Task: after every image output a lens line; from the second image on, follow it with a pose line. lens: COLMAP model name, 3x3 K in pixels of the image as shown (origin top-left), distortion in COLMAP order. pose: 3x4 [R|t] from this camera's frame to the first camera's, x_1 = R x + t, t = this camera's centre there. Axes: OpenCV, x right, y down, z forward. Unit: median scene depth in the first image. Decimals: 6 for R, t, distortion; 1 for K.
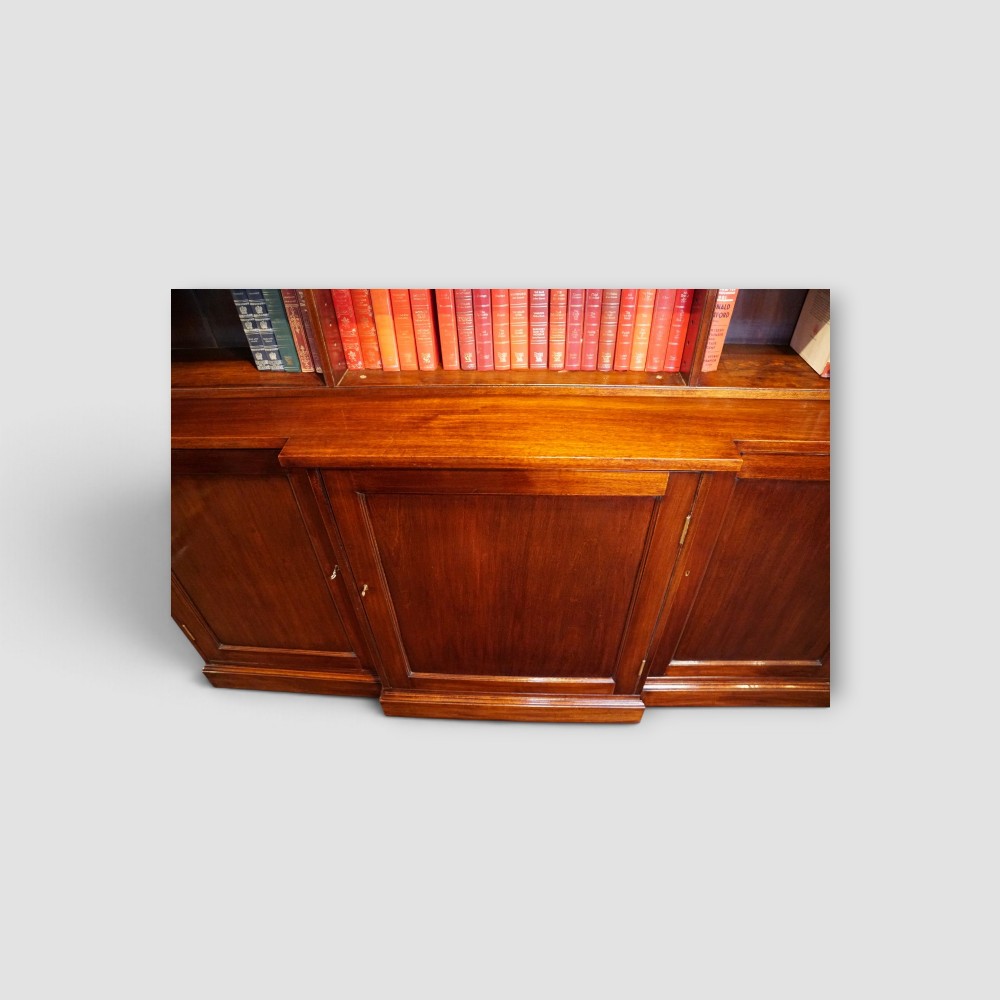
lens RADIAL K [[506.4, 0, 494.1], [0, 506.4, 492.0], [0, 0, 1]] dist [-0.101046, 0.000900]
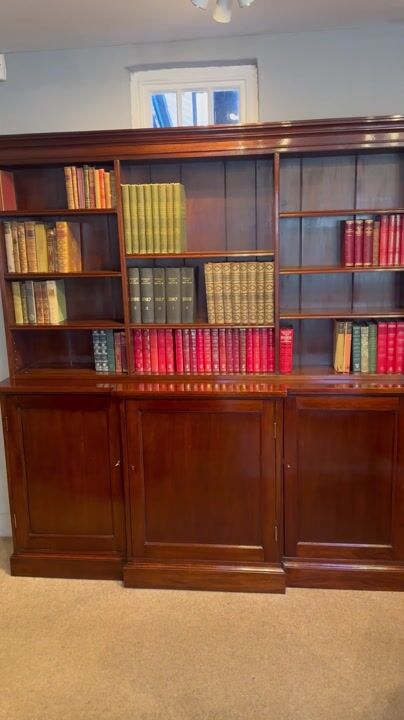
lens RADIAL K [[624.2, 0, 196.6], [0, 624.2, 358.4], [0, 0, 1]] dist [0.170949, -0.017815]
pose [[0.998184, 0.018048, -0.057468, 0.164460], [-0.043816, 0.872232, -0.487125, 1.149496], [0.041334, 0.488758, 0.871439, -1.624874]]
